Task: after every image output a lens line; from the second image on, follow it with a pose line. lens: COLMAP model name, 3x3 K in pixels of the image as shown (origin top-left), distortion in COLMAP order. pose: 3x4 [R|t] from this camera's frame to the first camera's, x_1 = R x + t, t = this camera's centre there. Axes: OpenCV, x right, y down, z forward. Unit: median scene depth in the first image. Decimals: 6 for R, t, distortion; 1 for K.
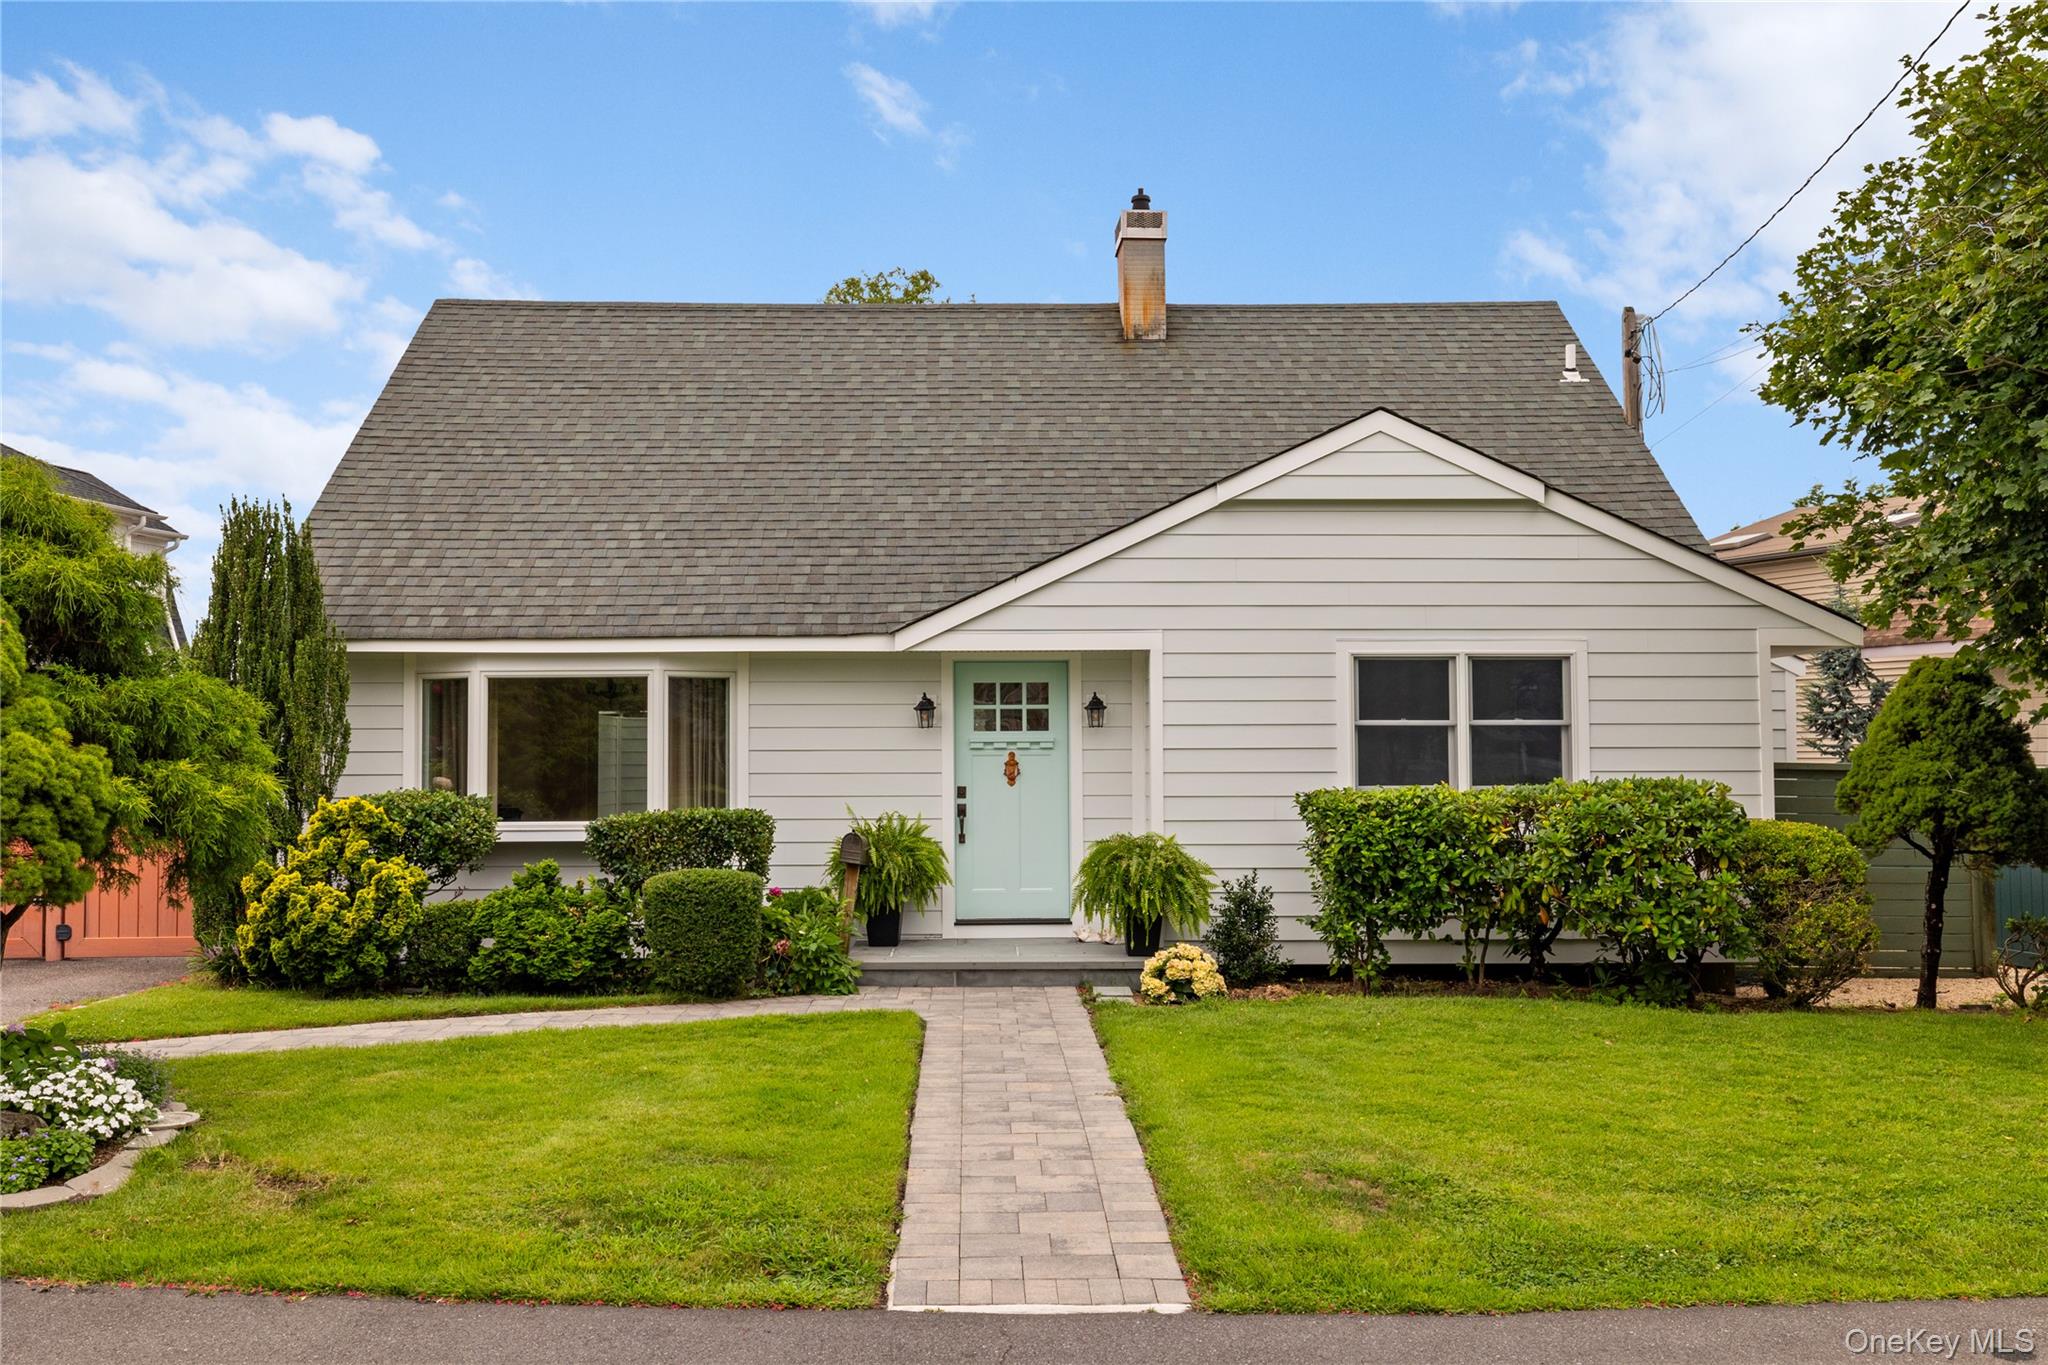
lens RADIAL K [[1822.1, 0, 995.8], [0, 1822.1, 670.5], [0, 0, 1]] dist [0.009333, 0.012839]
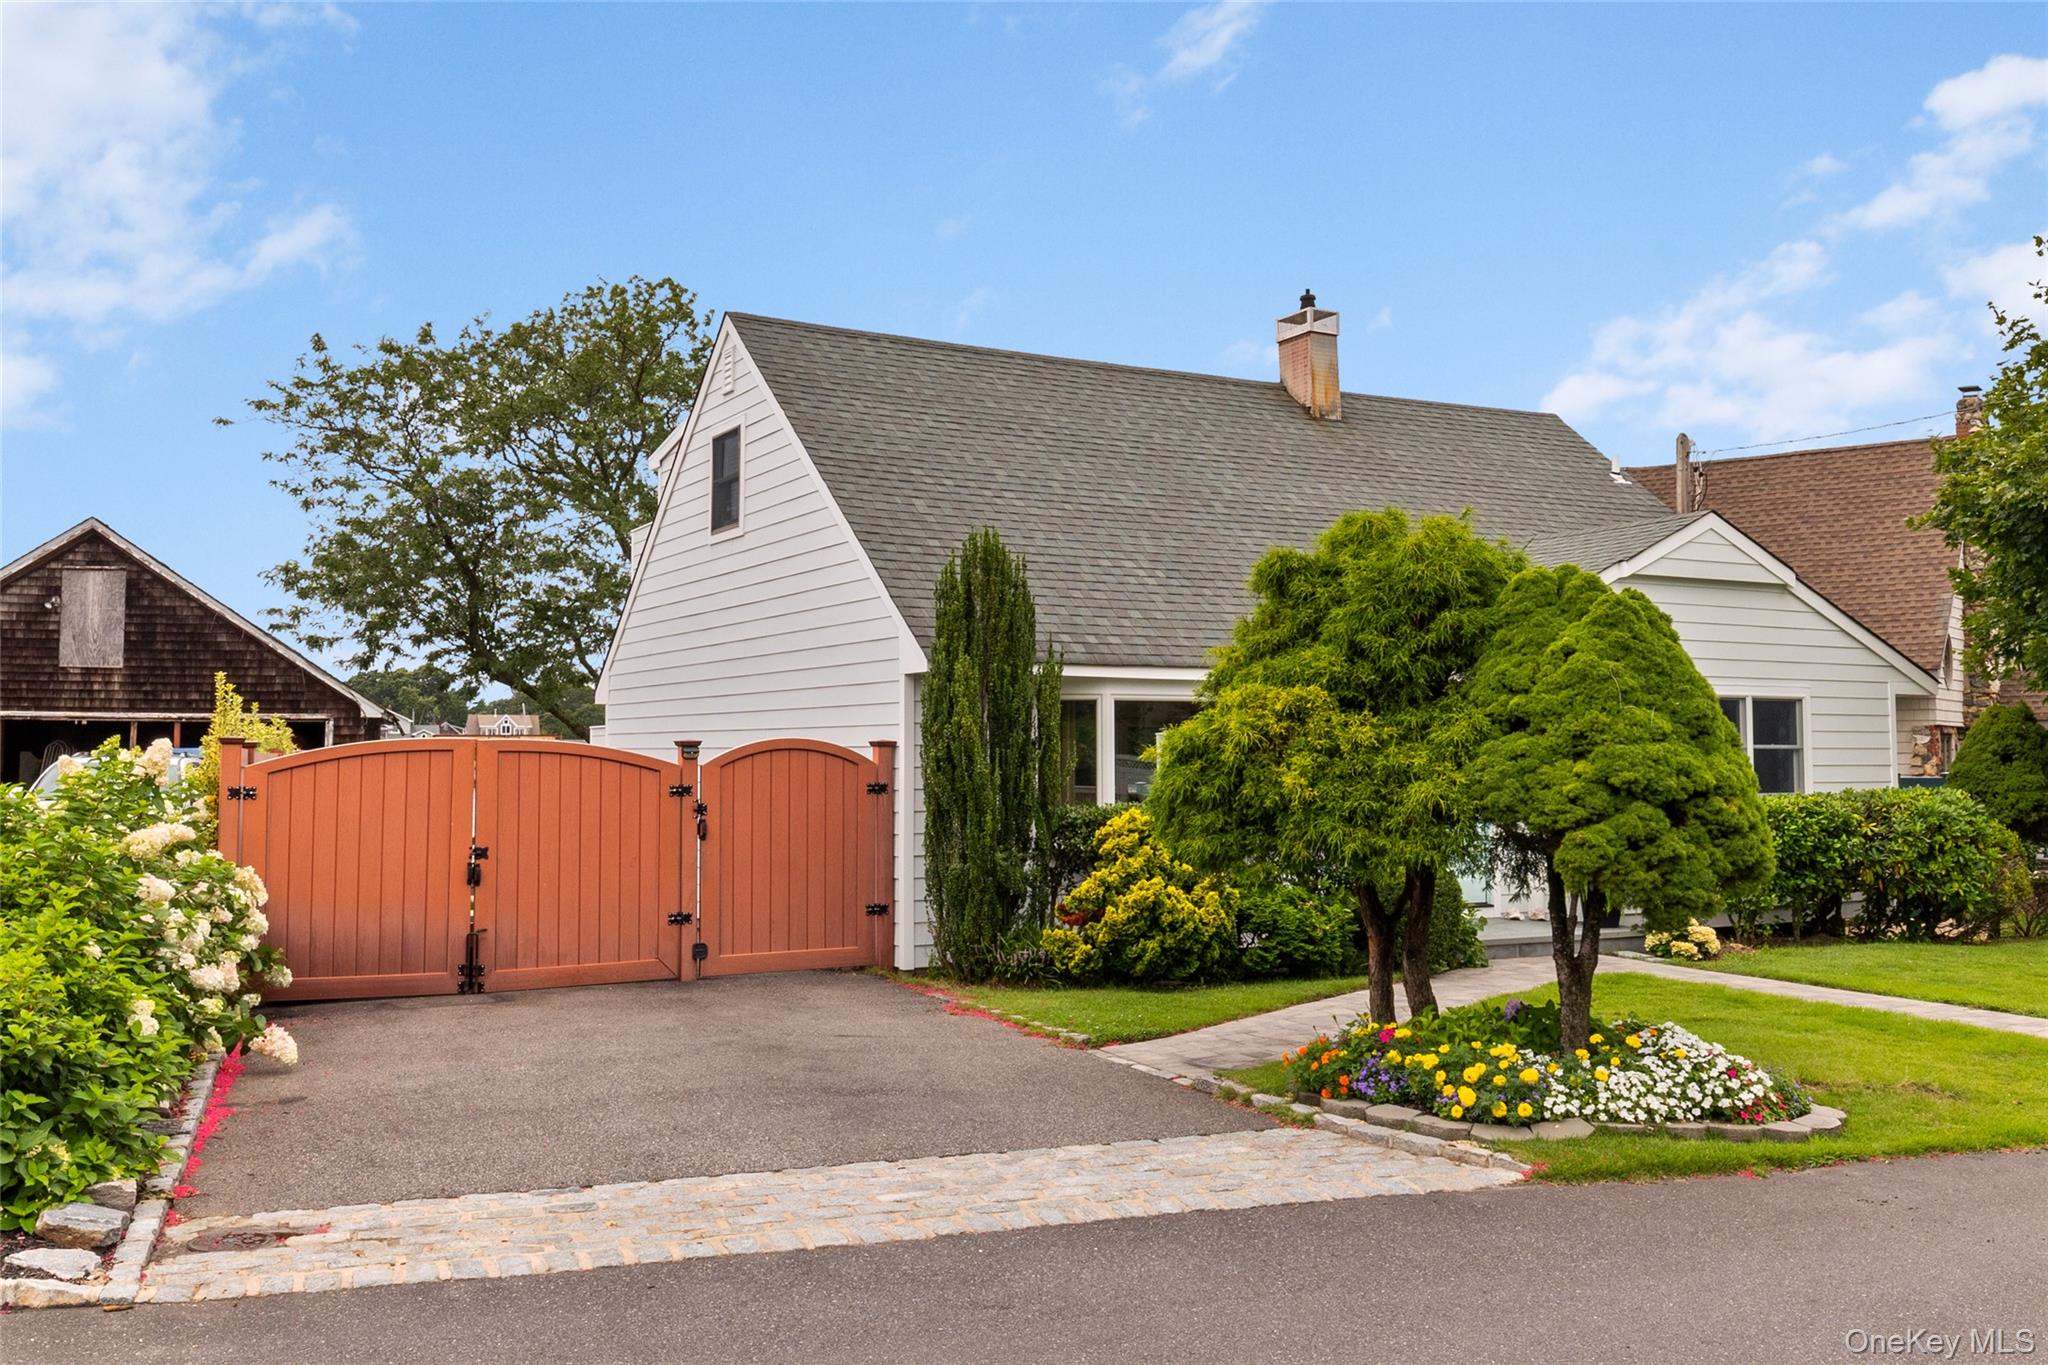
lens RADIAL K [[1816.7, 0, 1024.0], [0, 1816.7, 682.5], [0, 0, 1]] dist [0.049338, -0.160931]
pose [[0.883344, 0.022118, 0.468203, -0.852828], [-0.023968, 0.999711, -0.002007, -0.003556], [-0.468112, -0.009449, 0.883619, 0.056027]]
